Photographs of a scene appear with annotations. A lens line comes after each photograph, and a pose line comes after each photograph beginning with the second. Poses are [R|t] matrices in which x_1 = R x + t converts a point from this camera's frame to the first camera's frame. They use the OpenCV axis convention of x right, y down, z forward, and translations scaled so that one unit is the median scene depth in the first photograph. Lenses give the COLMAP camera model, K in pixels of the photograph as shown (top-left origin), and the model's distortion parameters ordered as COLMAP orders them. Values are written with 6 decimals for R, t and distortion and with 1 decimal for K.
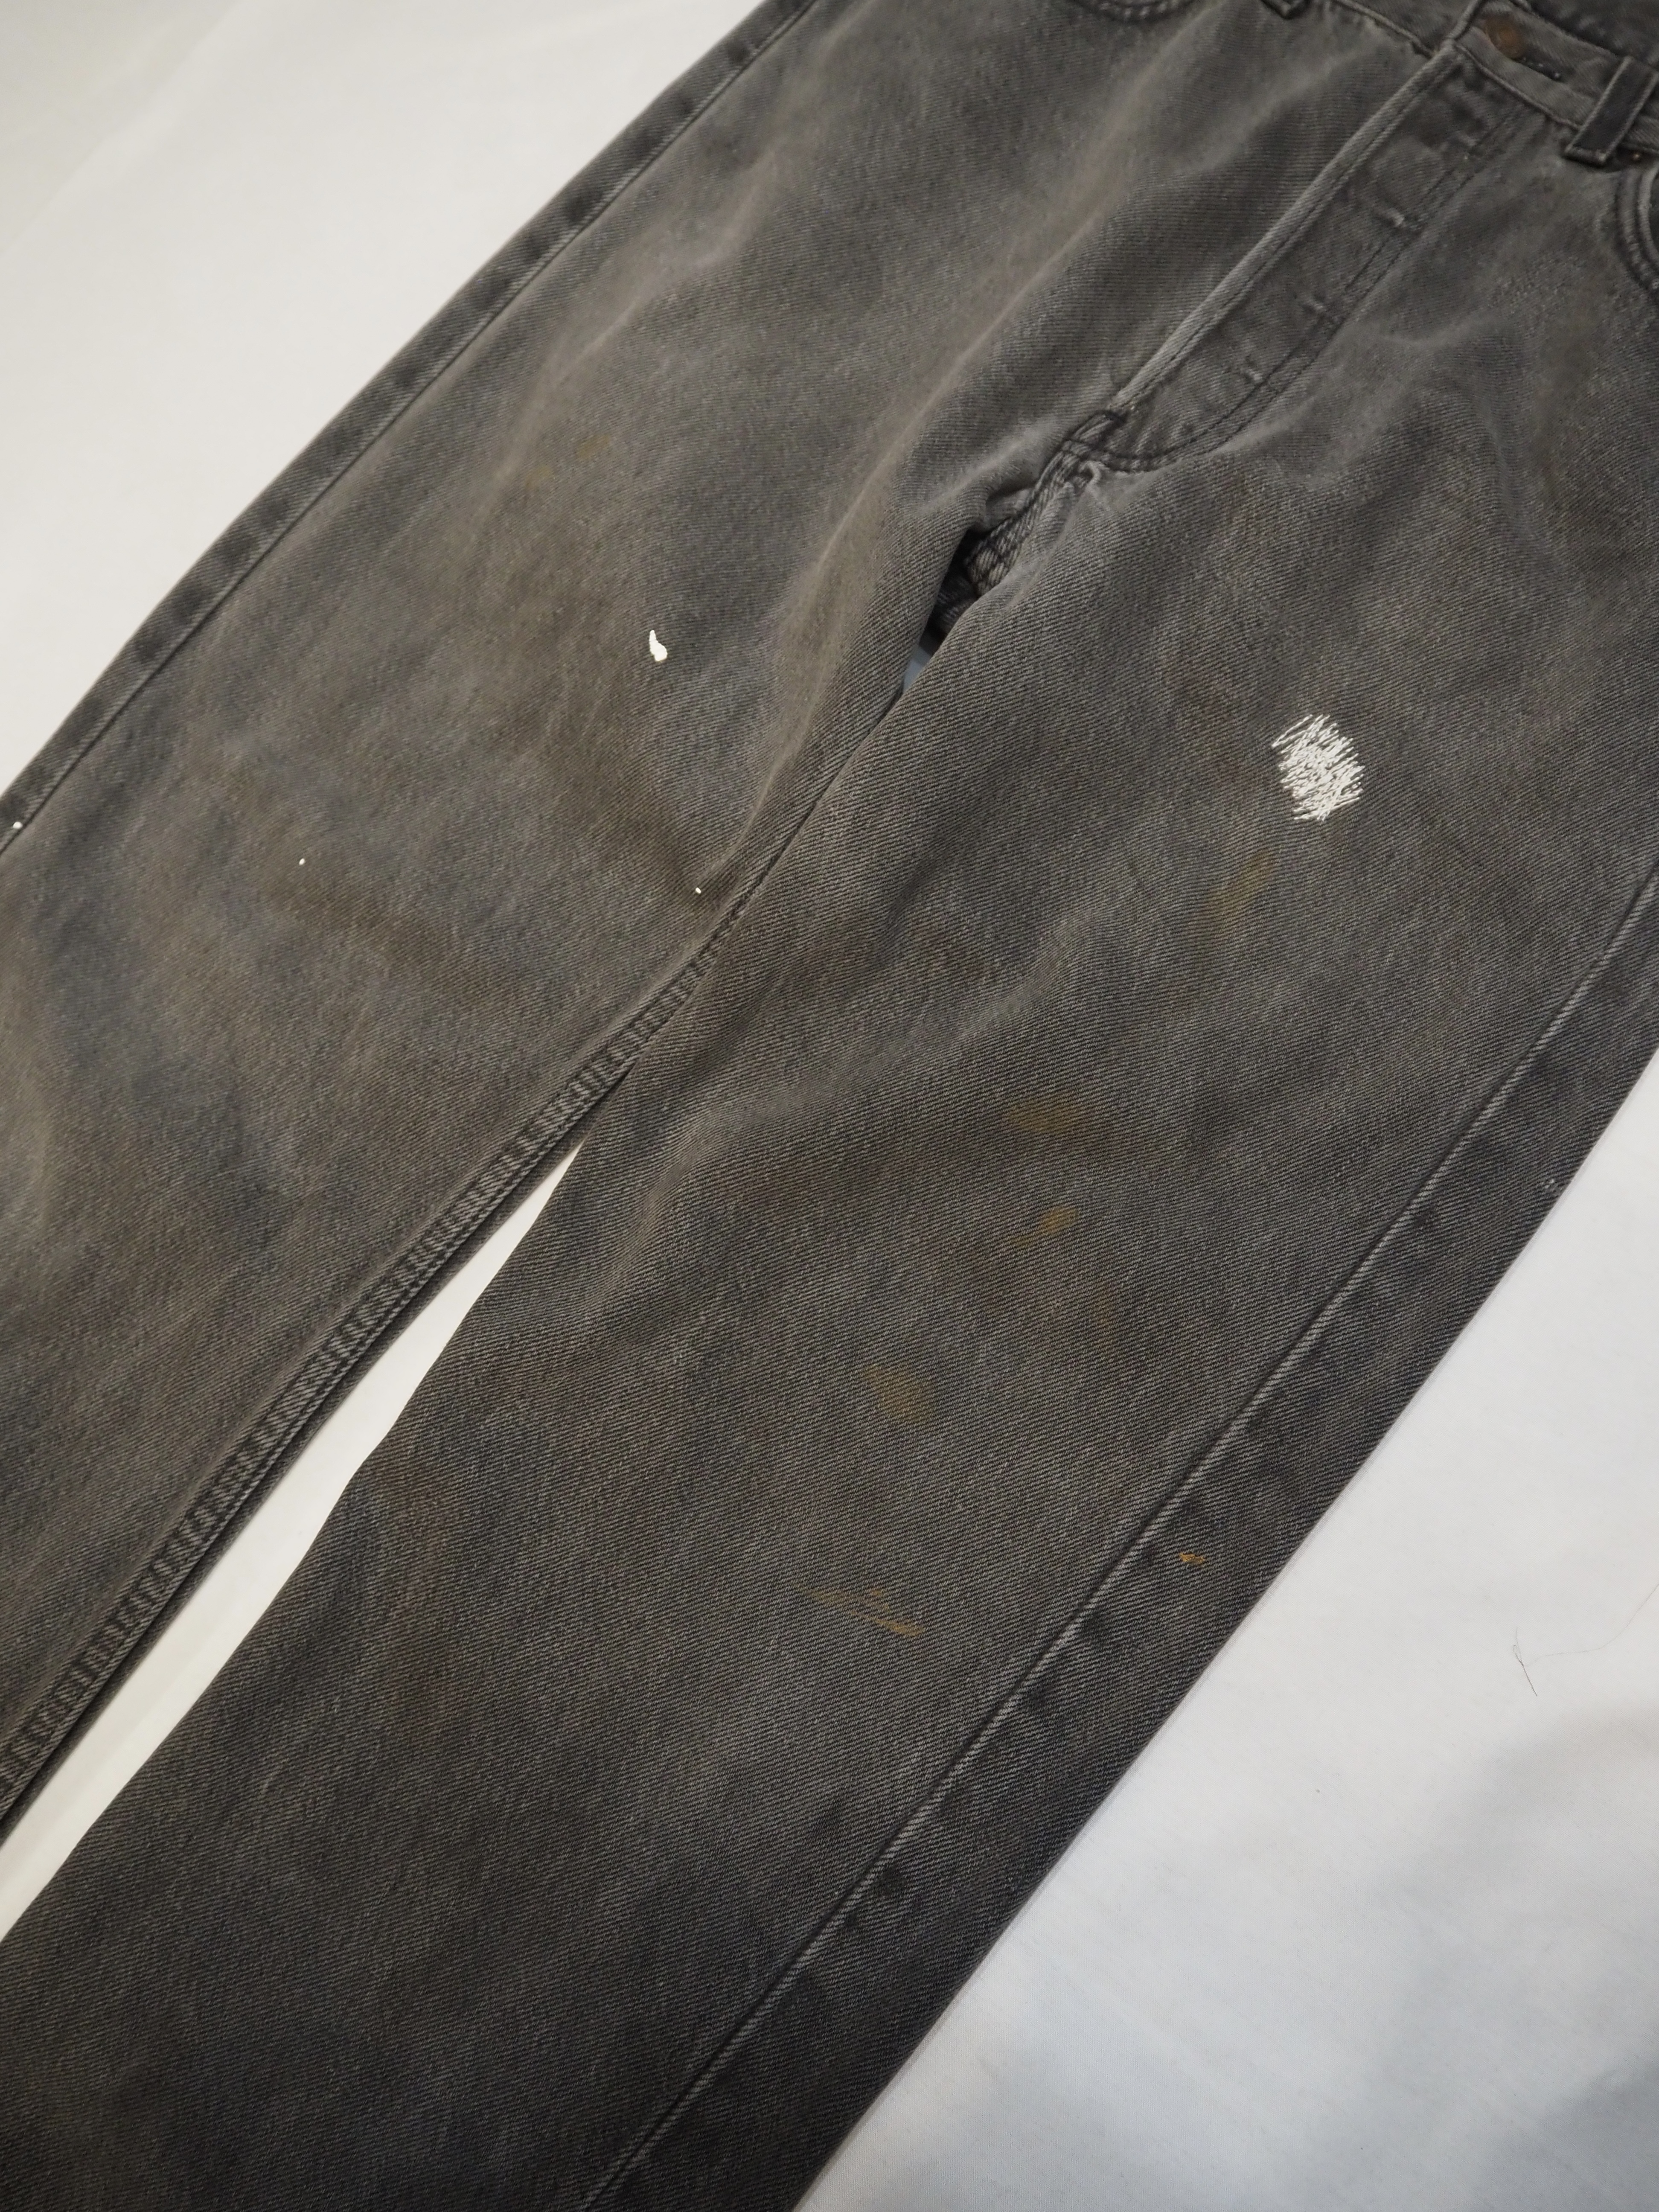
lens RADIAL K [[1778.9, 0, 835.1], [0, 1778.9, 1097.5], [0, 0, 1]] dist [-0.033330, 0.012906]
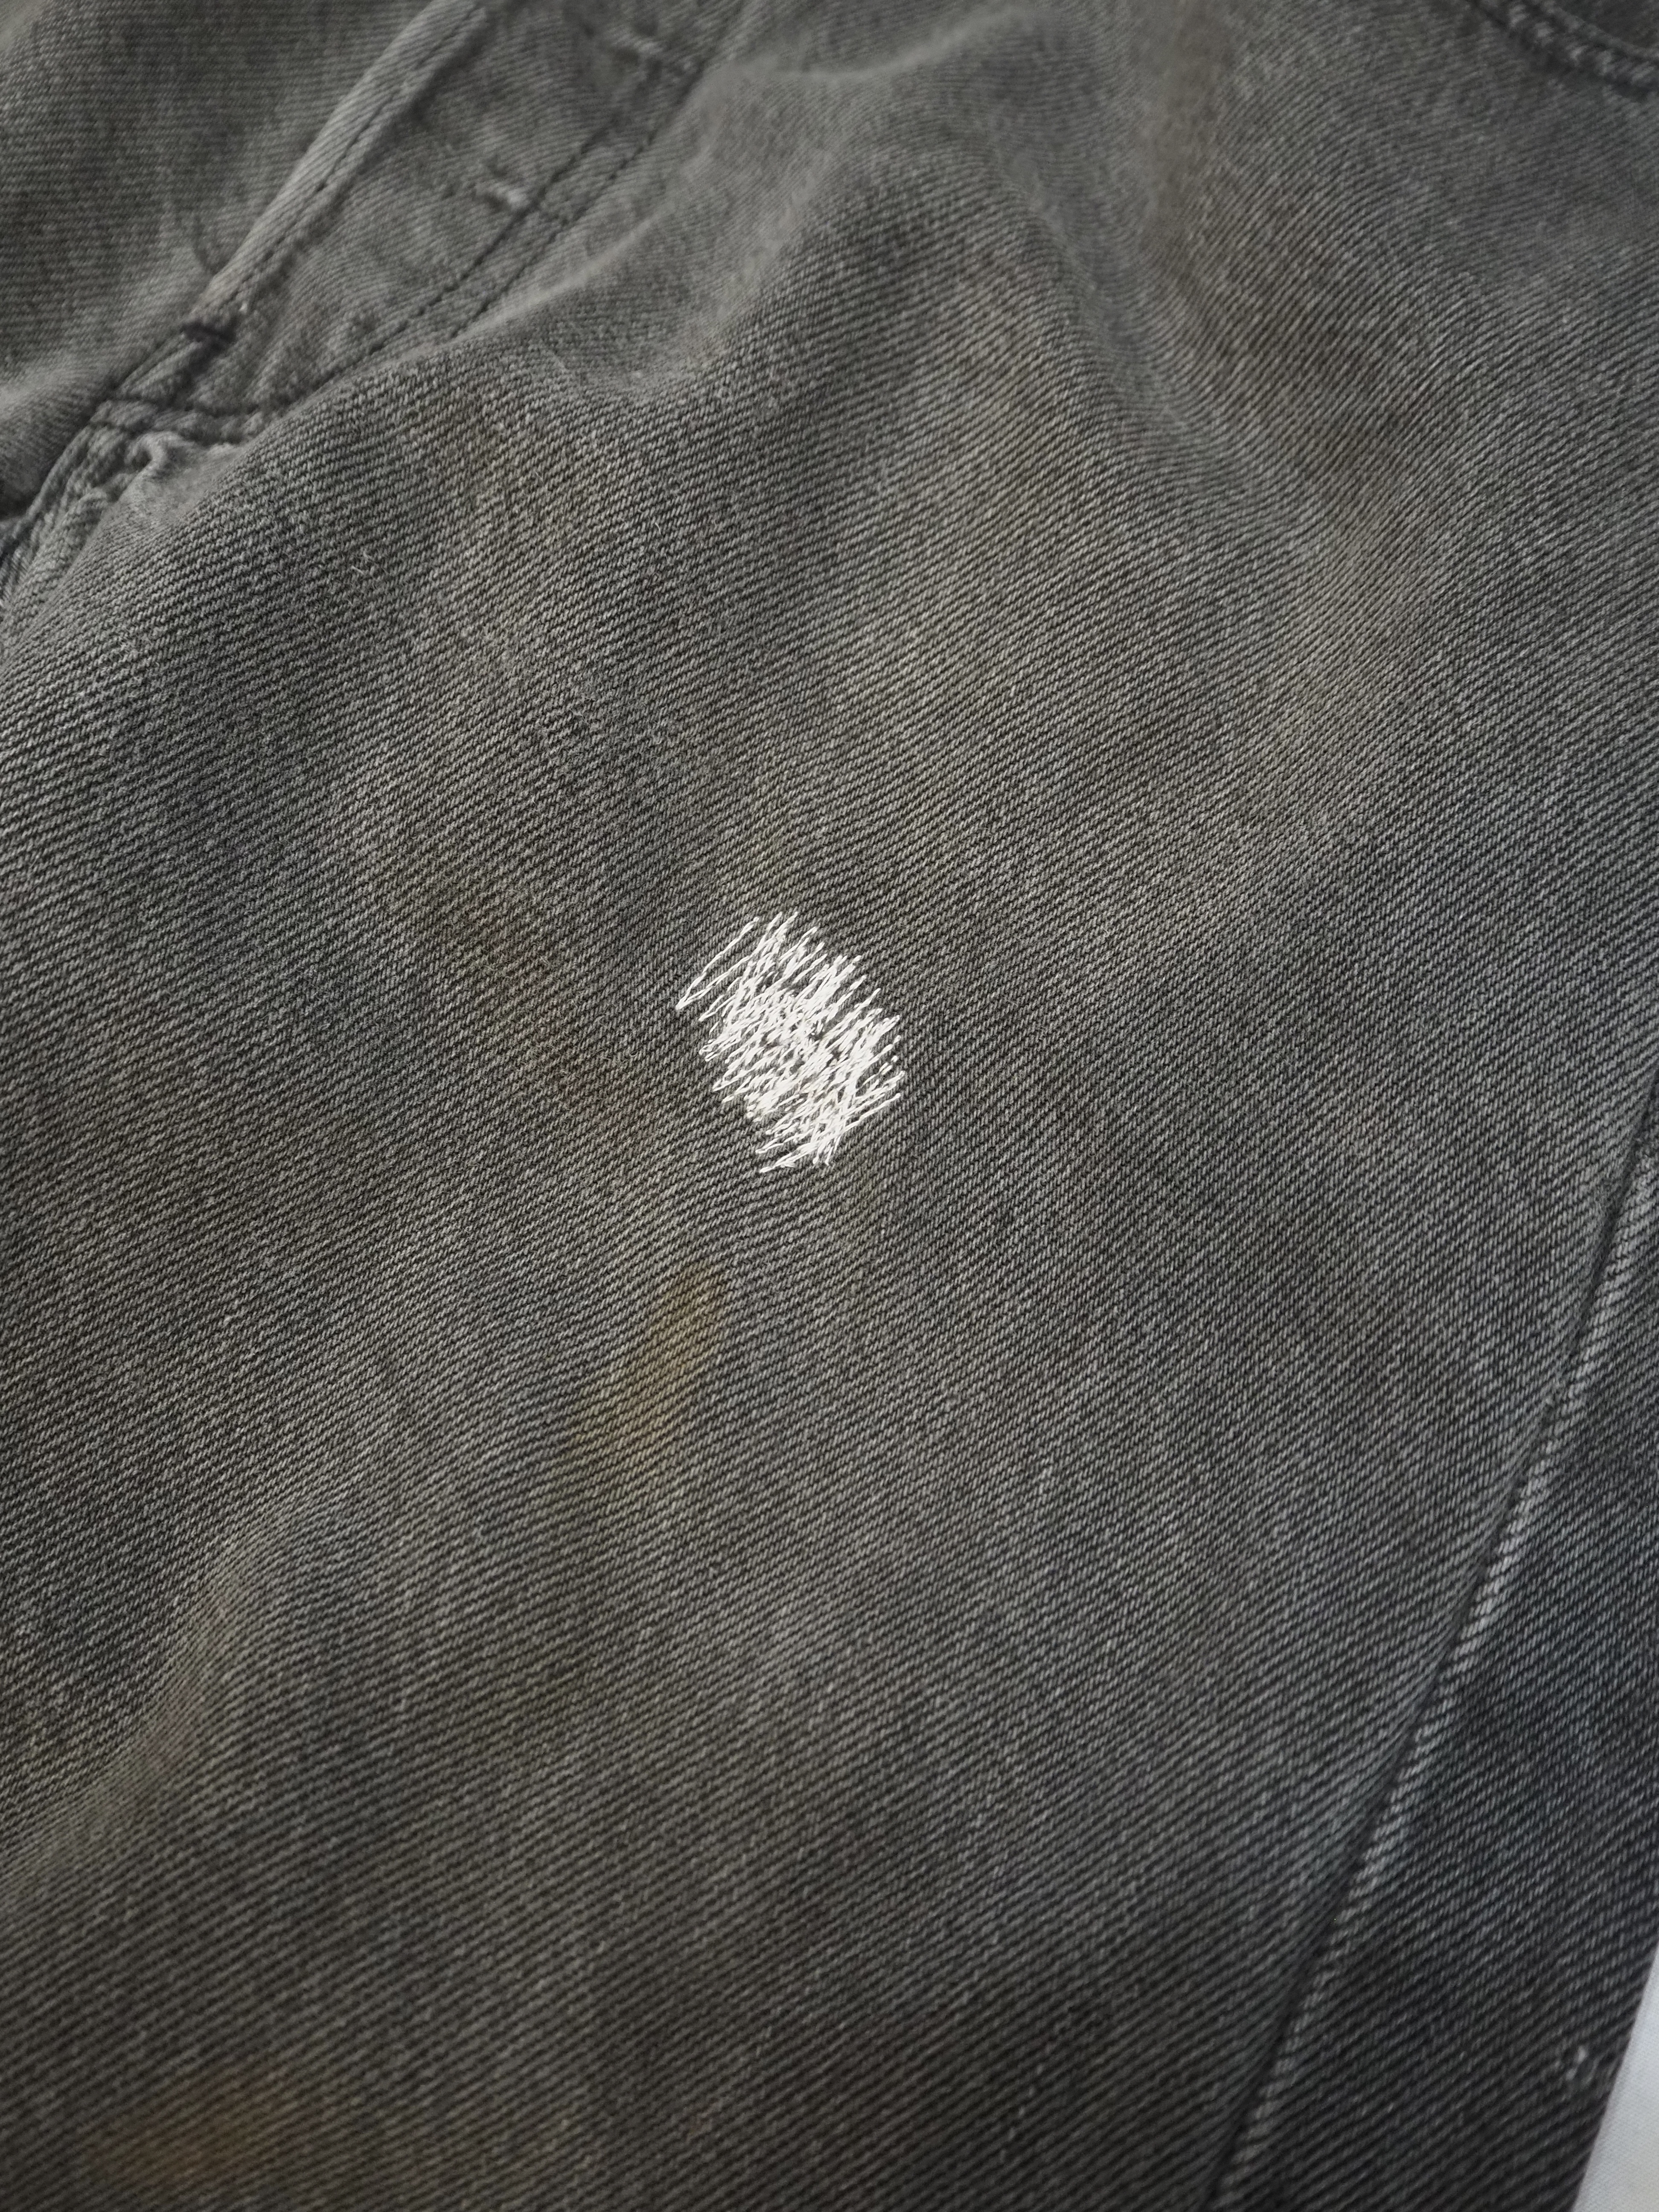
lens RADIAL K [[2130.4, 0, 821.9], [0, 2130.4, 1107.0], [0, 0, 1]] dist [0.013383, 0.001662]
pose [[0.978592, -0.187058, 0.085832, 0.232338], [0.196202, 0.973844, -0.114596, -0.112021], [-0.062150, 0.128983, 0.989697, 0.509211]]
